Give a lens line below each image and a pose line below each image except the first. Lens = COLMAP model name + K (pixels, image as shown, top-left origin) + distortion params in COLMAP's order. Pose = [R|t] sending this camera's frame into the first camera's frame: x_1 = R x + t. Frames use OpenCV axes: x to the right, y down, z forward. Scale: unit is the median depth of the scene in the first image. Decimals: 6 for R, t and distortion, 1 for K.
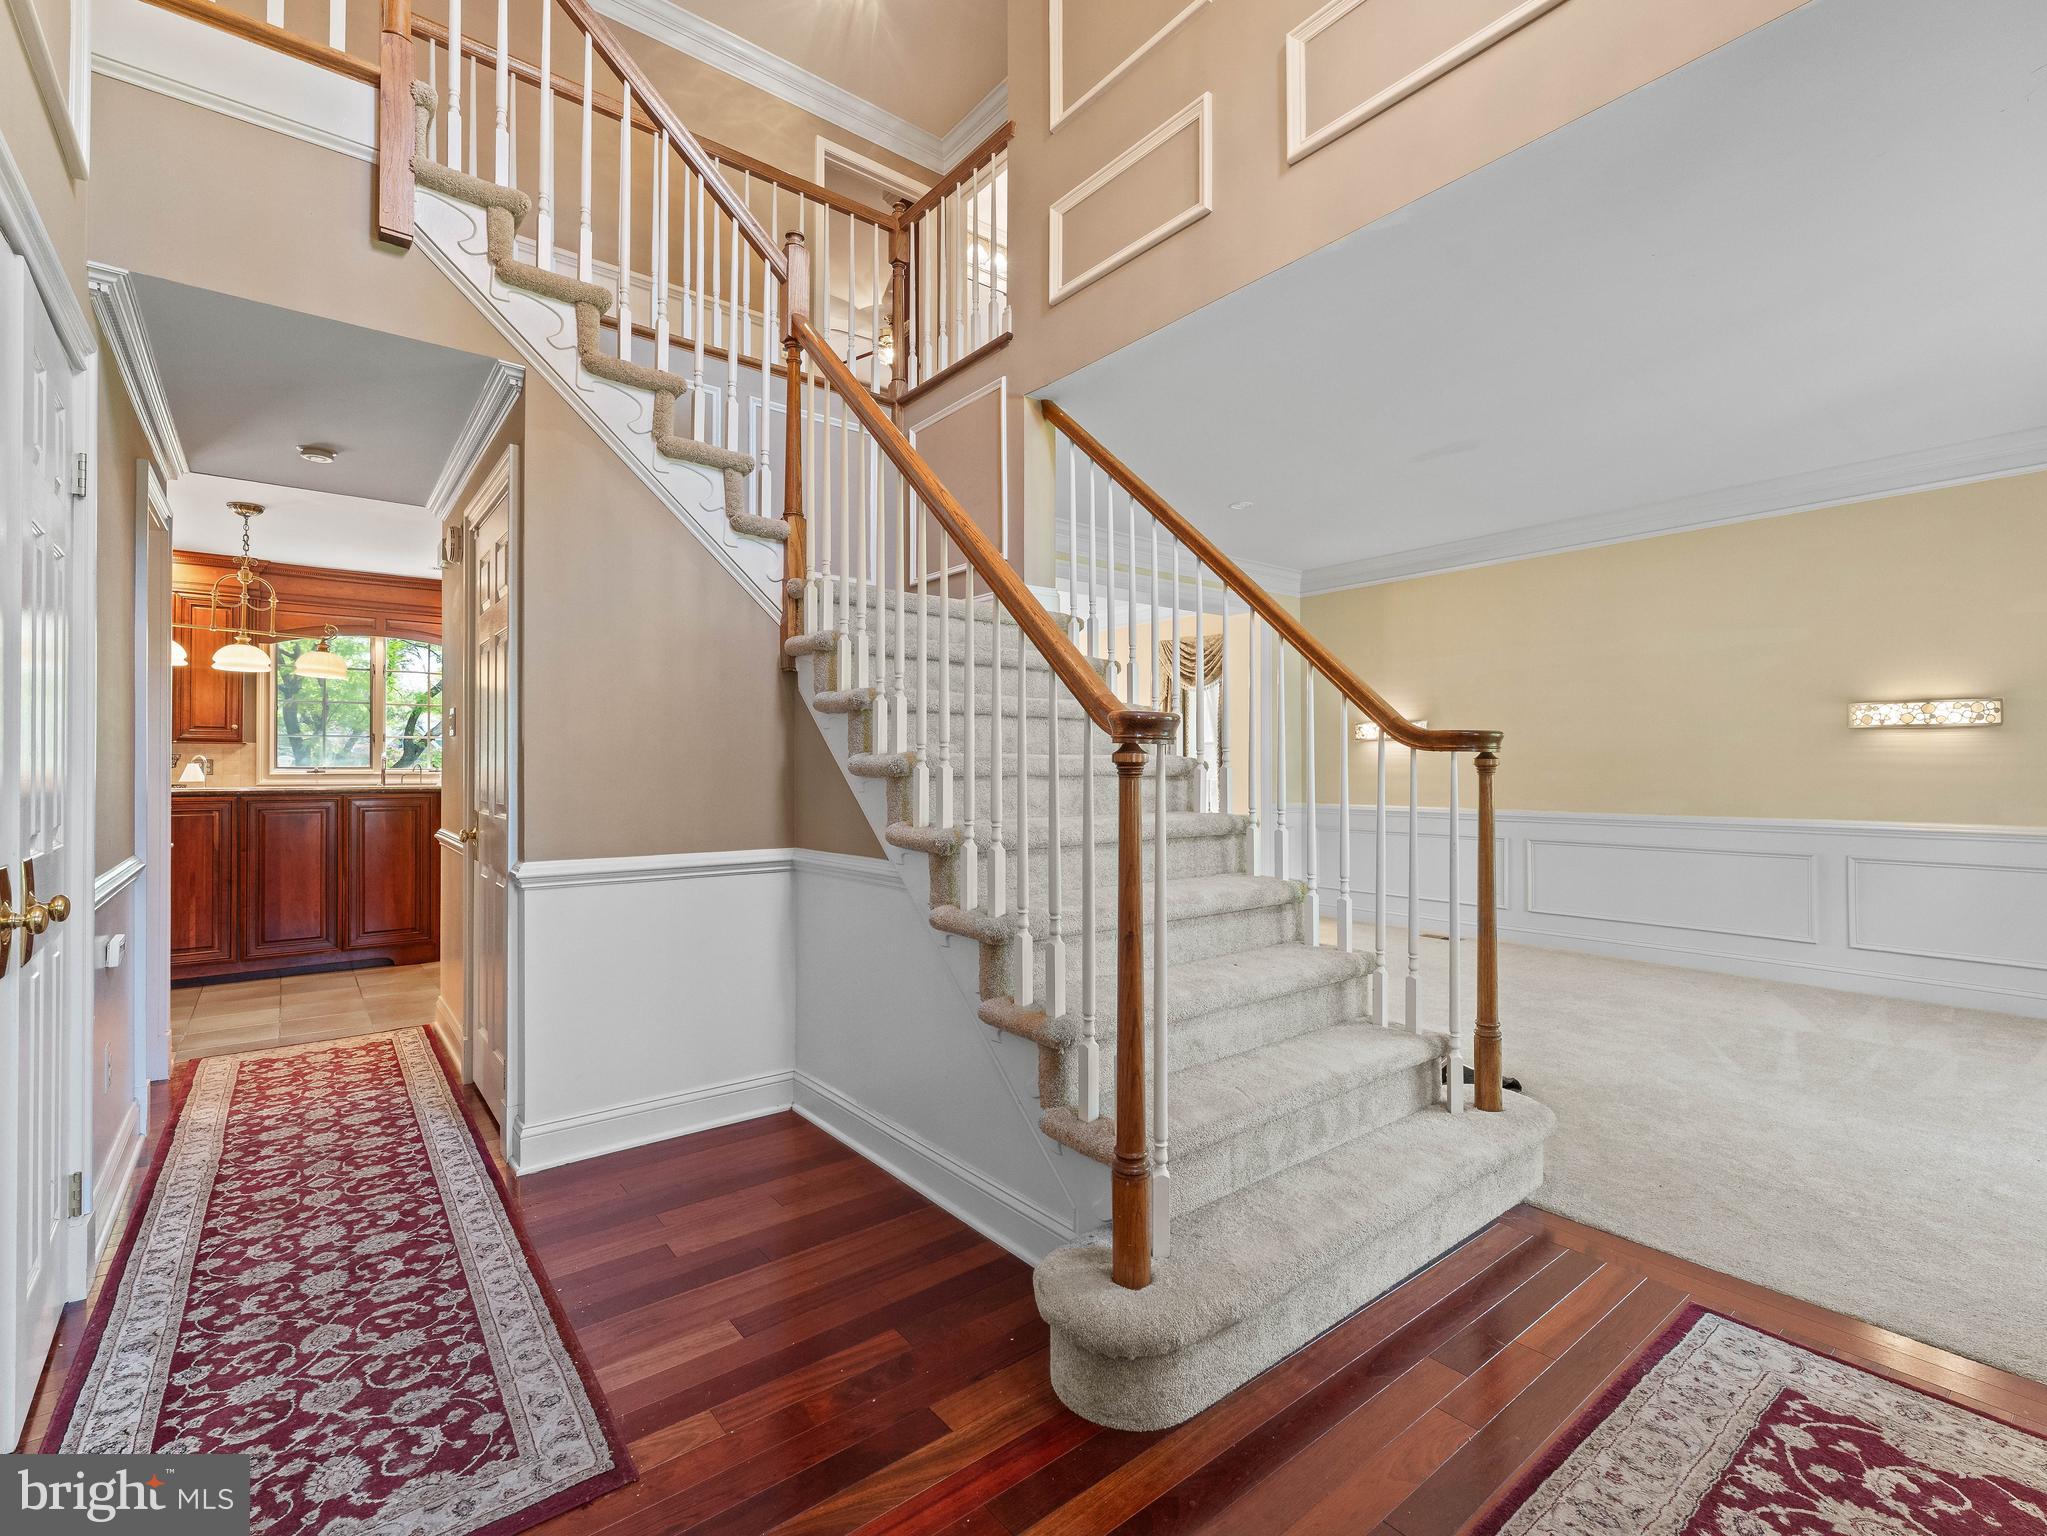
lens RADIAL K [[925.4, 0, 1021.5], [0, 925.4, 762.9], [0, 0, 1]] dist [-0.001248, 0.000900]
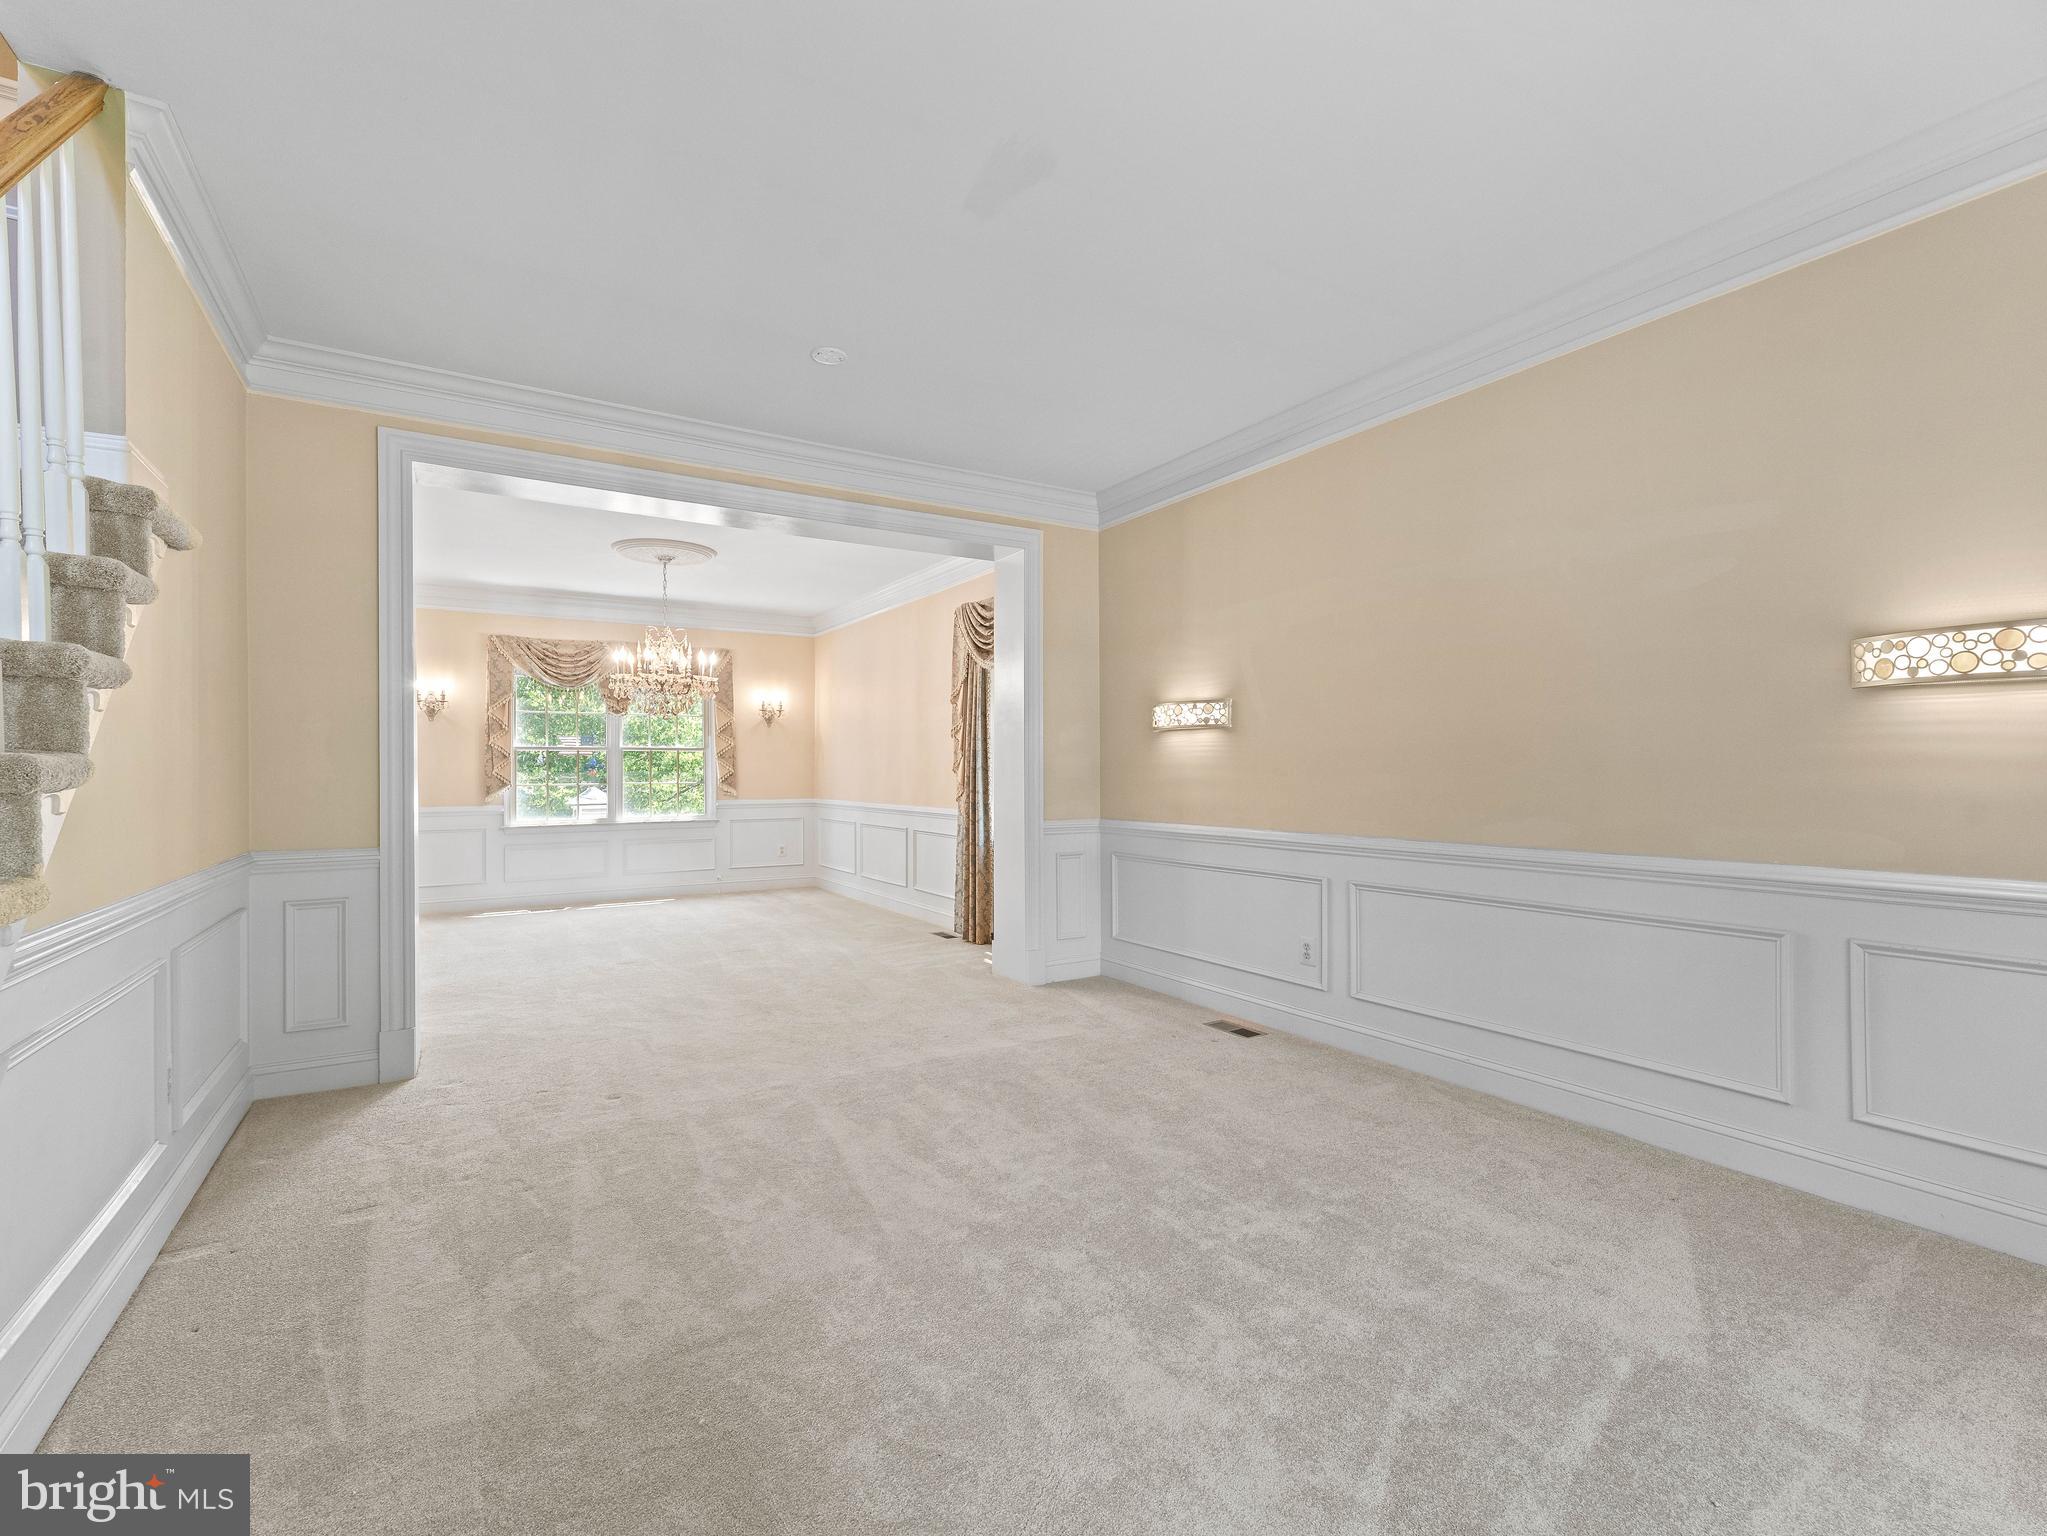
lens RADIAL K [[925.4, 0, 1004.6], [0, 925.4, 772.7], [0, 0, 1]] dist [-0.001248, 0.000900]
pose [[0.992664, -0.001497, -0.120898, 0.510522], [0.002233, 0.999980, 0.005951, 0.004463], [0.120887, -0.006178, 0.992647, 0.454616]]
